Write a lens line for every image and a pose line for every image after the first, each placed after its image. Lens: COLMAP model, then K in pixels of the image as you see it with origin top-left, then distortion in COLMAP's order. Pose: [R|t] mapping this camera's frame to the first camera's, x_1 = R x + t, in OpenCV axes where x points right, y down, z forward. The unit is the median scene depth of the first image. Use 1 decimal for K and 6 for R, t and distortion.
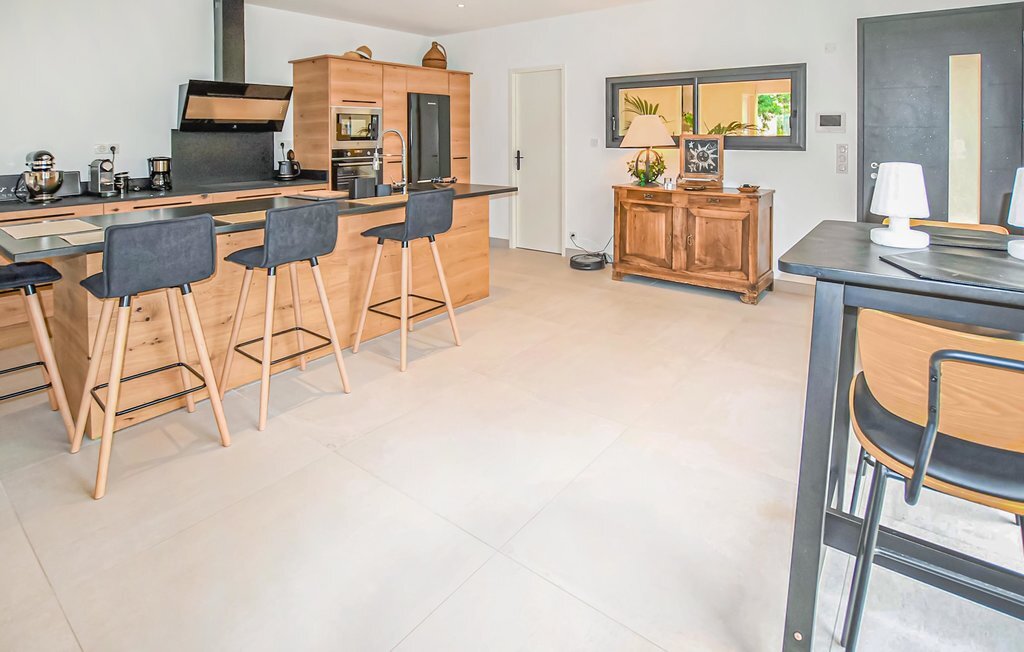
lens RADIAL K [[533.5, 0, 516.7], [0, 533.5, 269.2], [0, 0, 1]] dist [-0.007989, -0.001921]
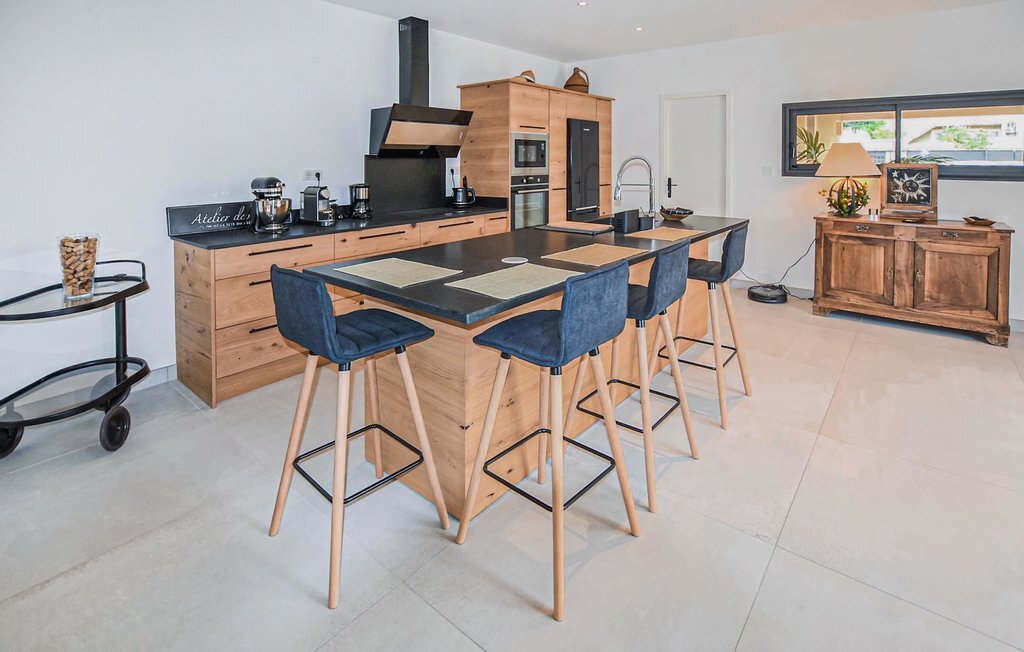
lens RADIAL K [[492.7, 0, 511.5], [0, 492.7, 288.6], [0, 0, 1]] dist [-0.010215, -0.000185]
pose [[0.999586, 0.010623, -0.026734, -0.340373], [-0.010406, 0.999912, 0.008255, -0.028946], [0.026820, -0.007974, 0.999608, 0.106213]]
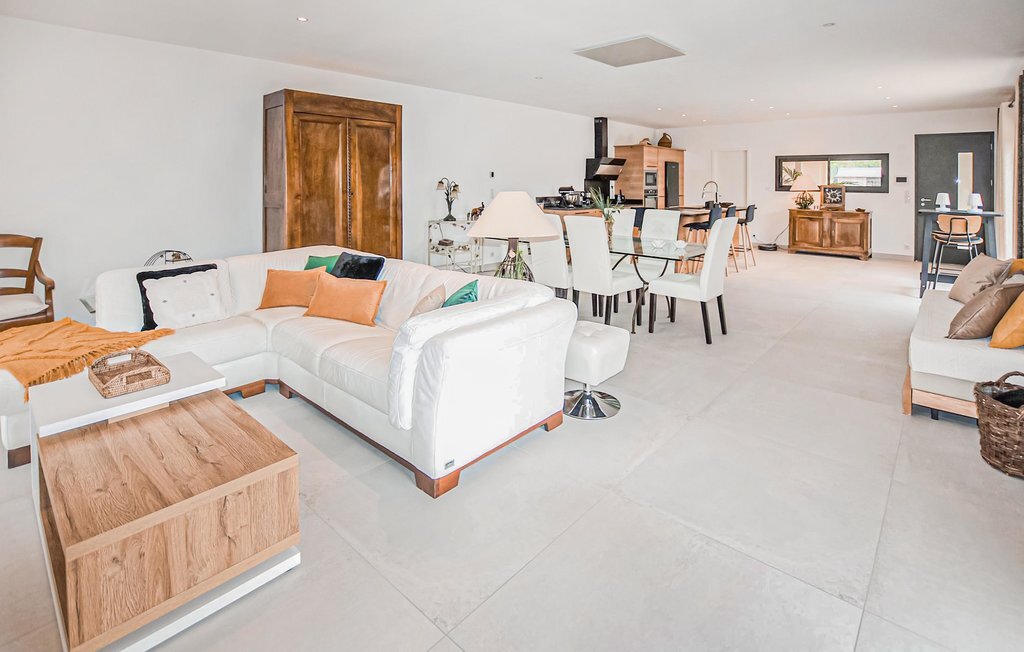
lens RADIAL K [[492.7, 0, 511.5], [0, 492.7, 288.6], [0, 0, 1]] dist [-0.010215, -0.000185]
pose [[0.997456, 0.026869, -0.066031, -0.766668], [-0.029384, 0.998867, -0.037422, 0.258765], [0.064951, 0.039267, 0.997116, -0.970266]]
